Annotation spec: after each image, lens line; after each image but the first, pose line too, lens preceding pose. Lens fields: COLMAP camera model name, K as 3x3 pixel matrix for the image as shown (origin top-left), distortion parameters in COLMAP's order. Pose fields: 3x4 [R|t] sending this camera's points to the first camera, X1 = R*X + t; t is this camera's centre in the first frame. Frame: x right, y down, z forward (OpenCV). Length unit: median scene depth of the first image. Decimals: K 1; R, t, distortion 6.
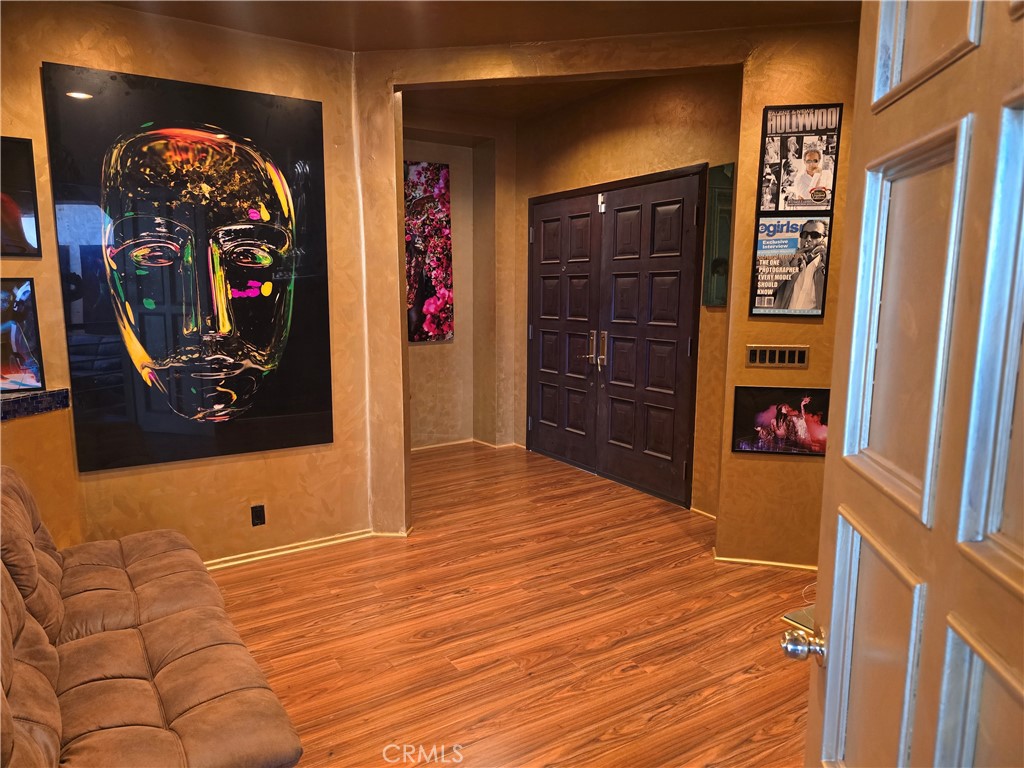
lens RADIAL K [[689.7, 0, 515.1], [0, 689.7, 392.5], [0, 0, 1]] dist [0.029522, -0.008522]
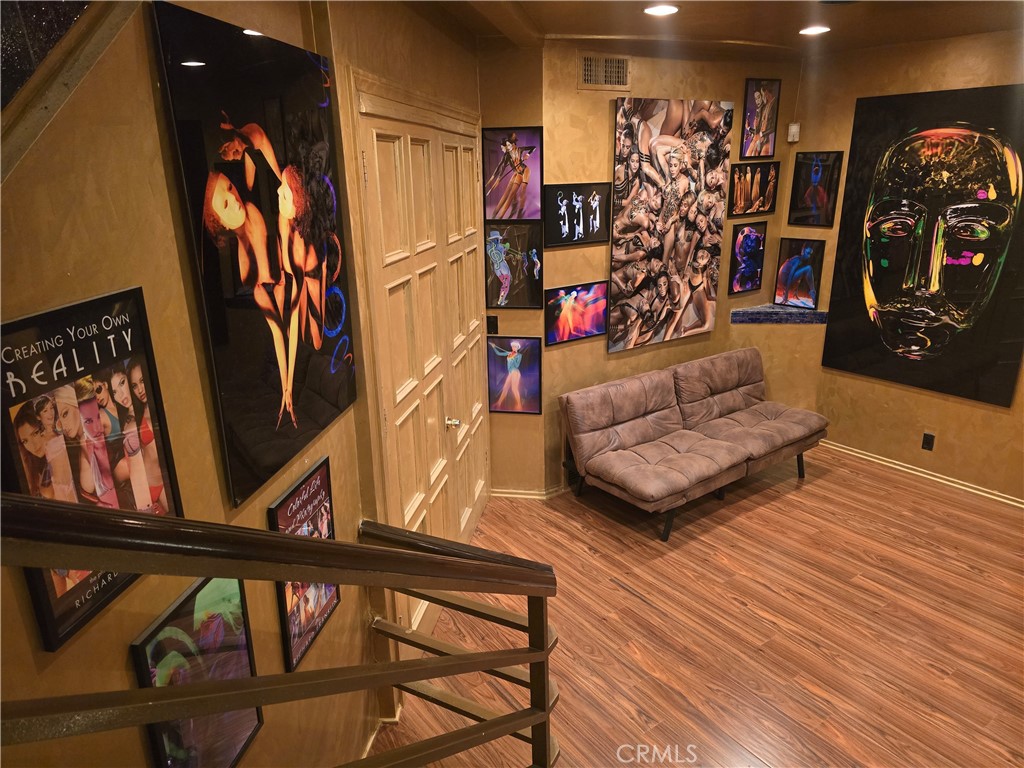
lens RADIAL K [[689.7, 0, 512.0], [0, 689.7, 383.7], [0, 0, 1]] dist [0.029522, -0.008522]
pose [[0.072705, 0.293625, -0.953152, 0.783006], [-0.137135, 0.949547, 0.282054, -0.181815], [0.987881, 0.110204, 0.109303, 0.137545]]
